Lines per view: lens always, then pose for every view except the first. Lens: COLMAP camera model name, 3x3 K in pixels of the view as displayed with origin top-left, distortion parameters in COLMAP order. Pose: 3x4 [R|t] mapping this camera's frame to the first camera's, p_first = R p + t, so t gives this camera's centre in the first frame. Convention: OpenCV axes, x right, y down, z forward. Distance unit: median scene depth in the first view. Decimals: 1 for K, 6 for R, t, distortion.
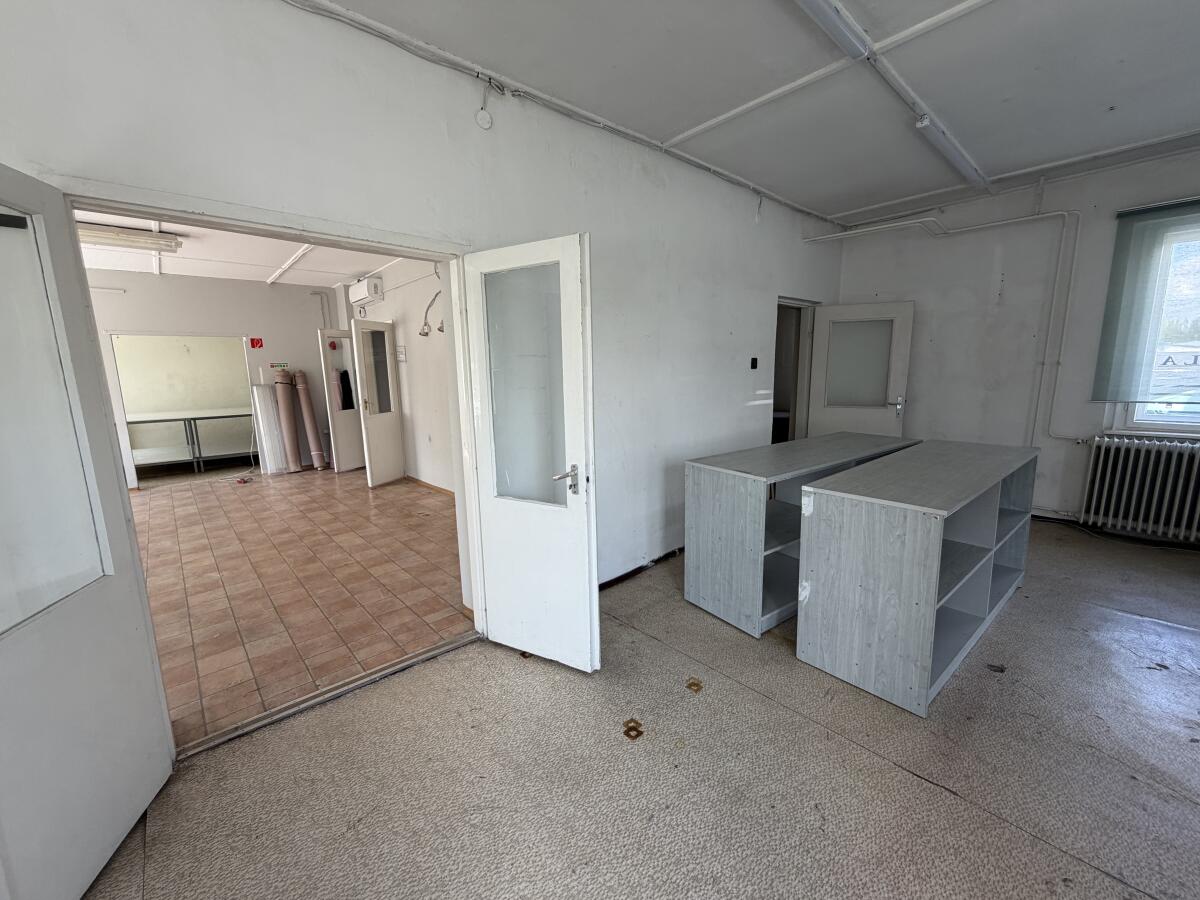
lens RADIAL K [[479.4, 0, 597.0], [0, 479.4, 449.9], [0, 0, 1]] dist [0.000856, -0.000247]
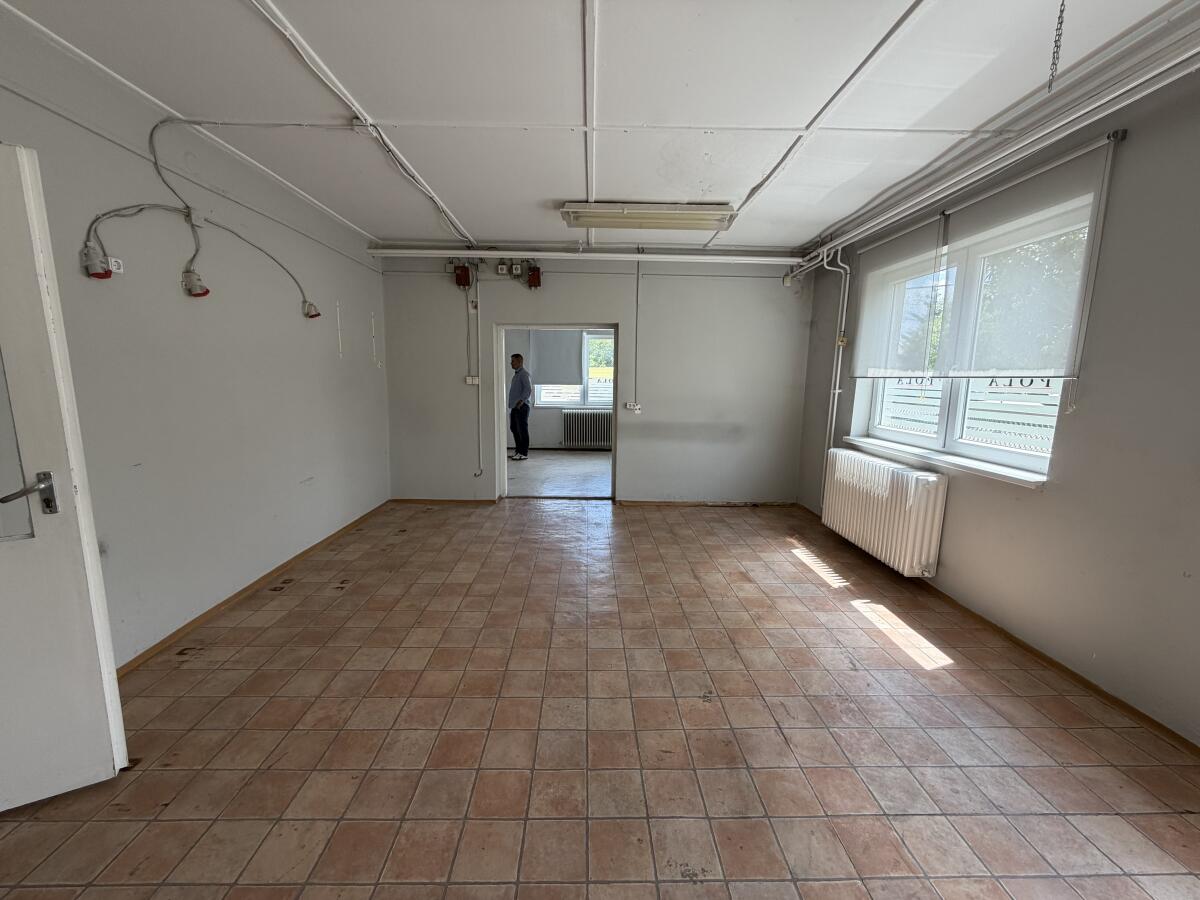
lens RADIAL K [[479.4, 0, 597.0], [0, 479.4, 449.9], [0, 0, 1]] dist [0.000856, -0.000247]
pose [[-0.753033, -0.084692, 0.652509, -0.784358], [0.114316, 0.959760, 0.256499, -0.133658], [-0.647976, 0.267745, -0.713050, 0.892050]]
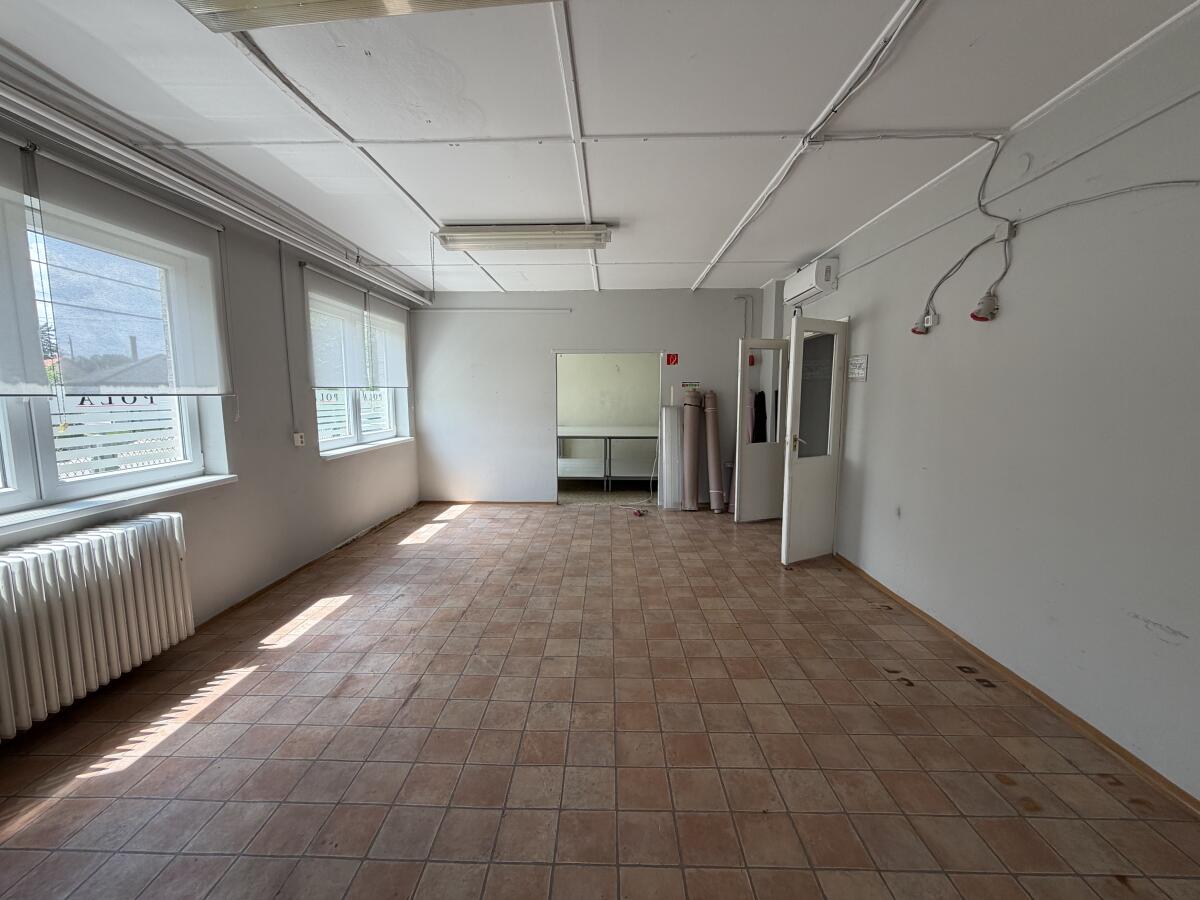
lens RADIAL K [[479.4, 0, 597.0], [0, 479.4, 449.9], [0, 0, 1]] dist [0.000856, -0.000247]
pose [[0.722521, 0.101067, -0.683922, -0.200003], [-0.129529, 0.991528, 0.009684, -0.050416], [0.679106, 0.081591, 0.729491, 0.291186]]
